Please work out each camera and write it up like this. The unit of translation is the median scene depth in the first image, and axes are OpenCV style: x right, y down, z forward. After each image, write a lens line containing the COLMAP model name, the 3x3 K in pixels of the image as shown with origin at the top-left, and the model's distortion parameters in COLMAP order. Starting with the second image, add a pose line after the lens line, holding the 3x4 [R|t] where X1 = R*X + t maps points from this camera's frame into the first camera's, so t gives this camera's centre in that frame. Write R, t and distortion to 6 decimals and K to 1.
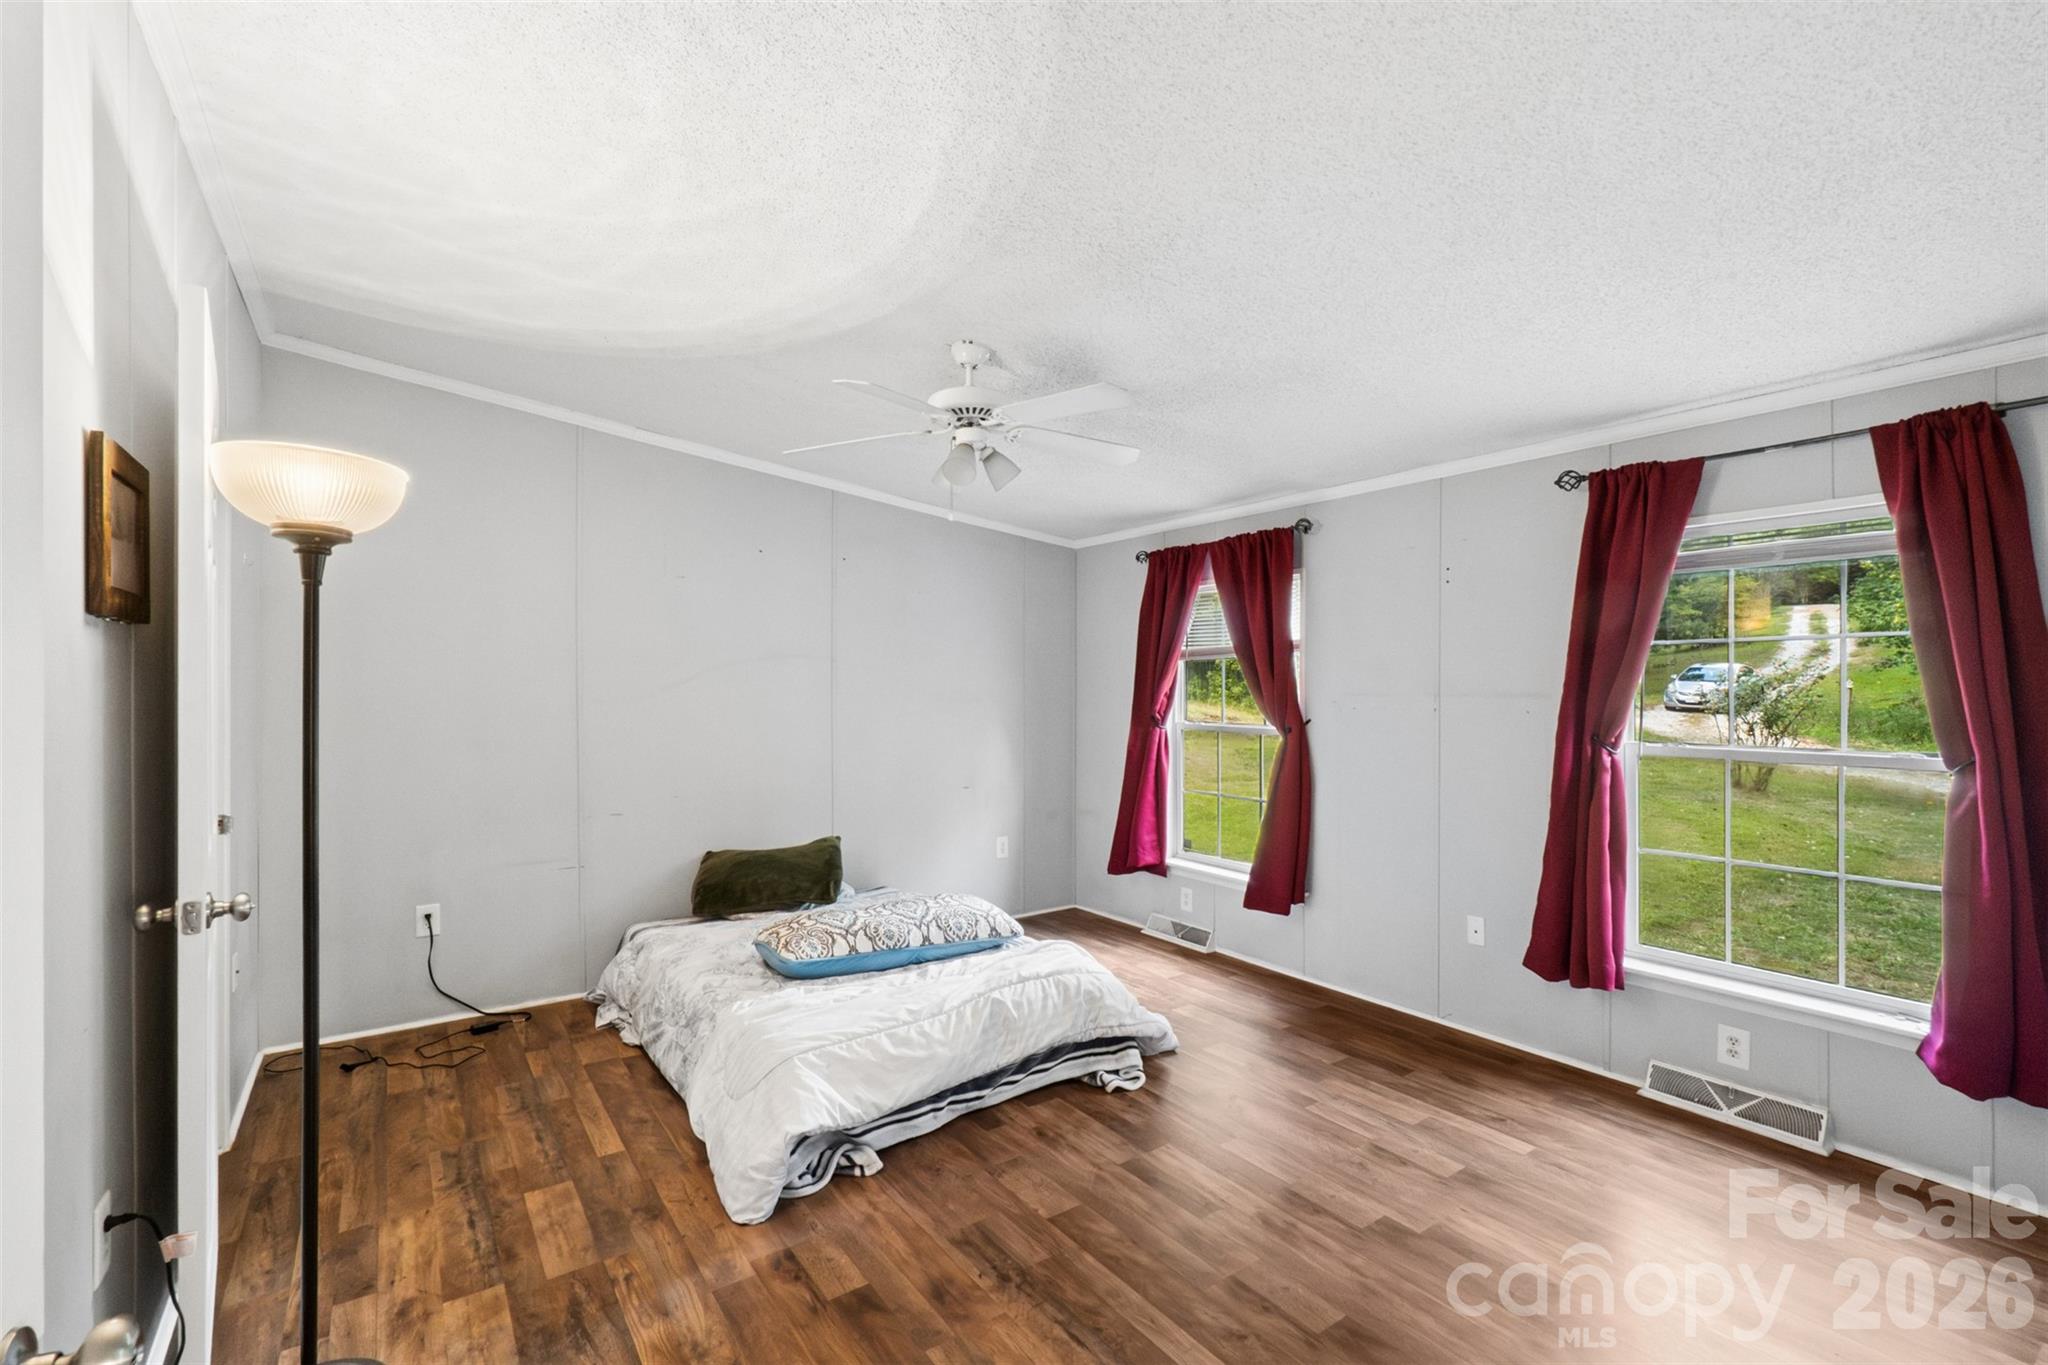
lens RADIAL K [[881.5, 0, 1011.2], [0, 881.5, 686.2], [0, 0, 1]] dist [-0.013039, 0.001075]
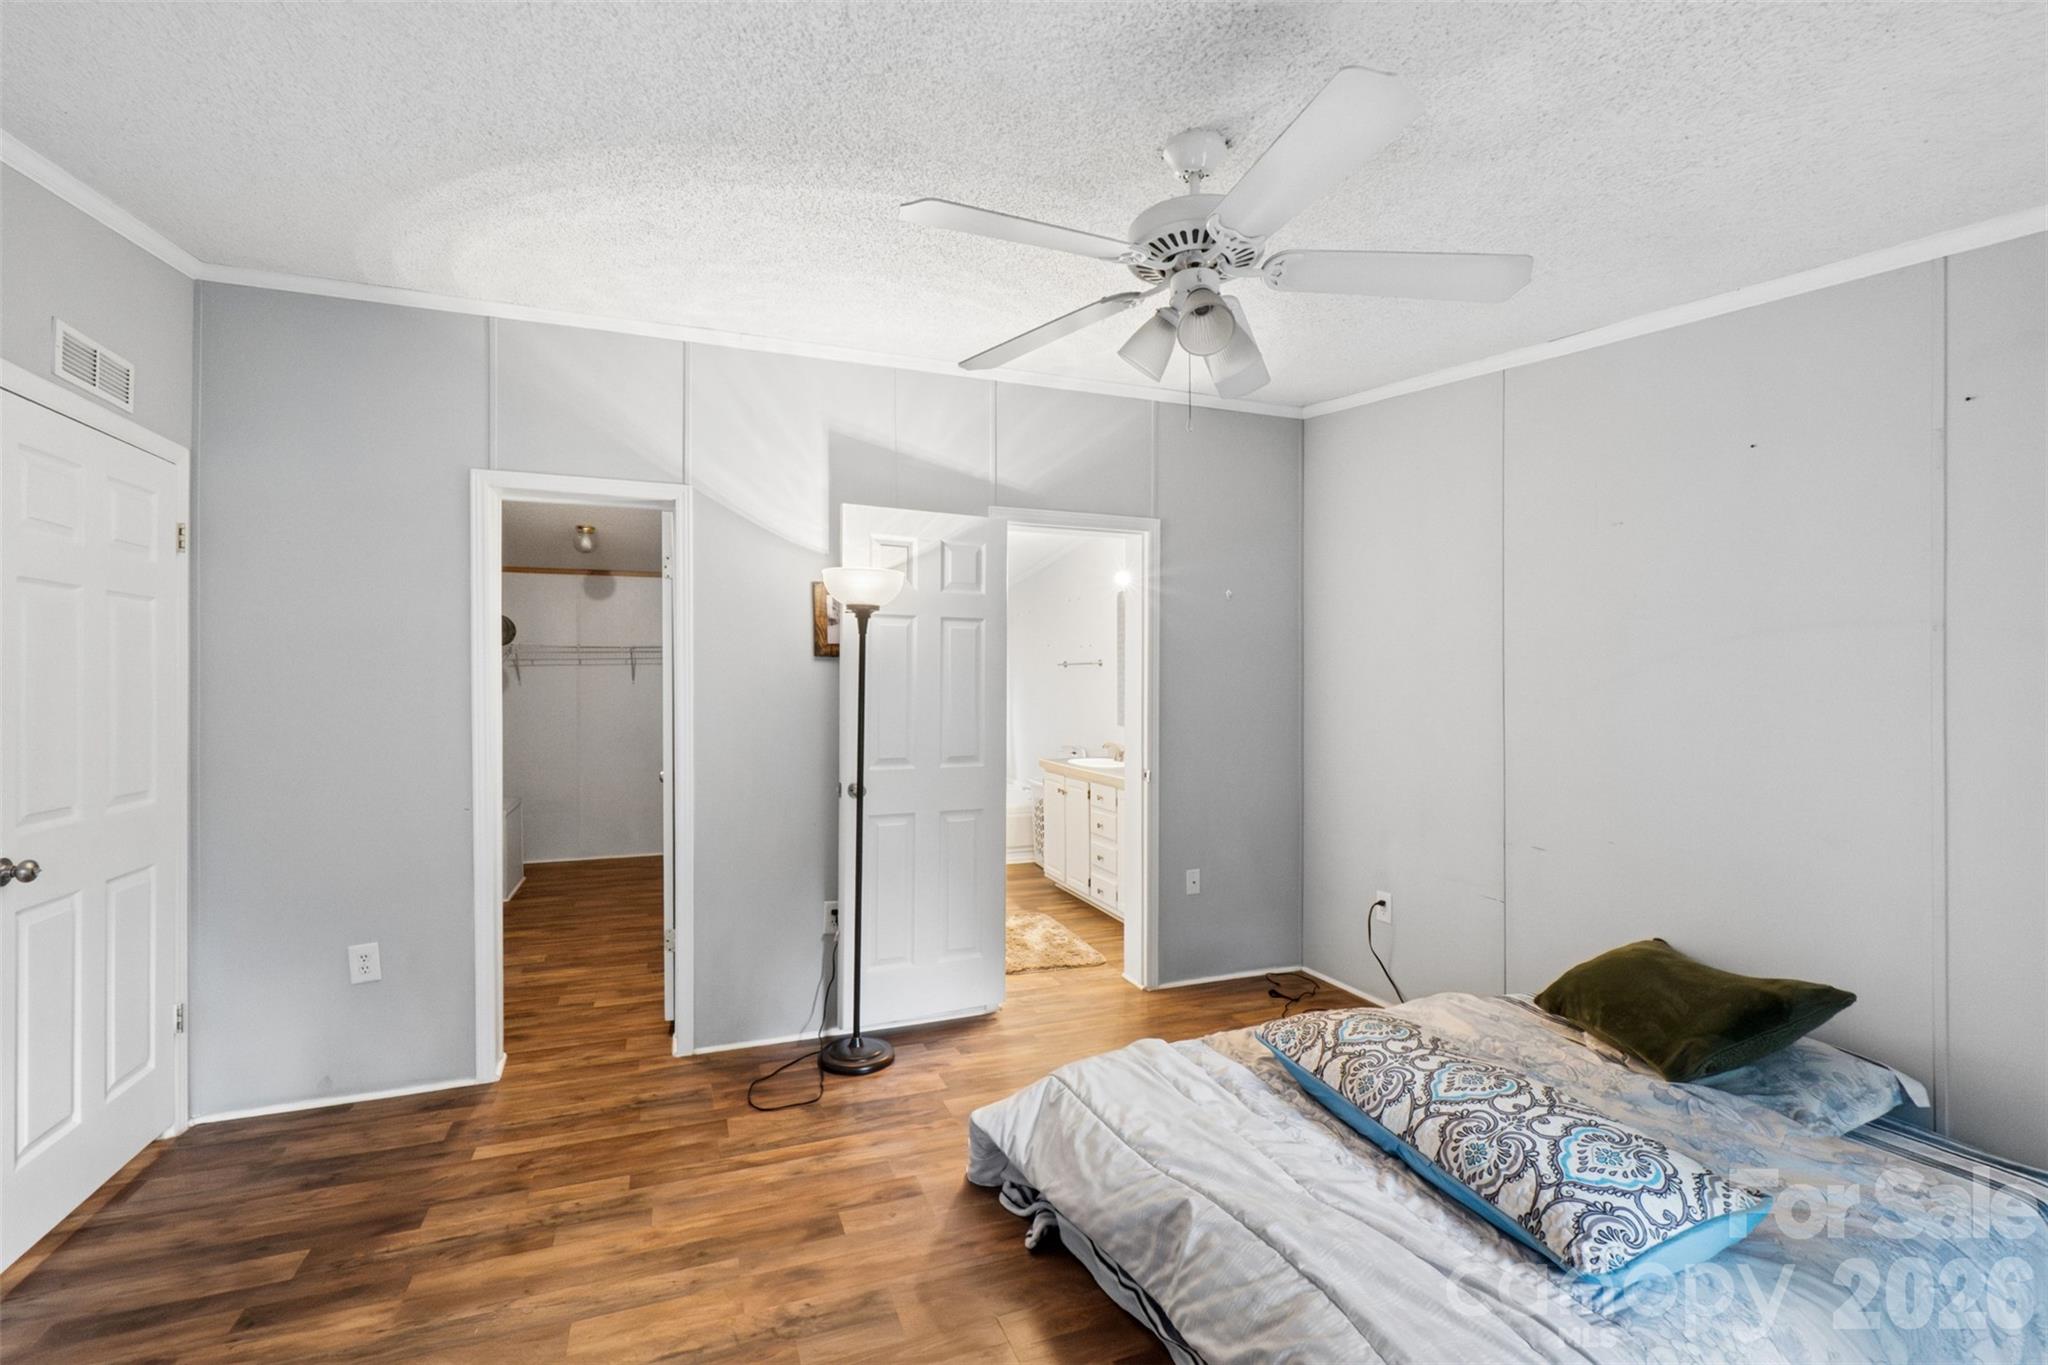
lens RADIAL K [[881.5, 0, 1010.0], [0, 881.5, 686.0], [0, 0, 1]] dist [-0.013039, 0.001075]
pose [[-0.246120, -0.002524, -0.969236, 0.835899], [0.001120, 0.999995, -0.002889, 0.004434], [0.969239, -0.001797, -0.246116, 1.452471]]
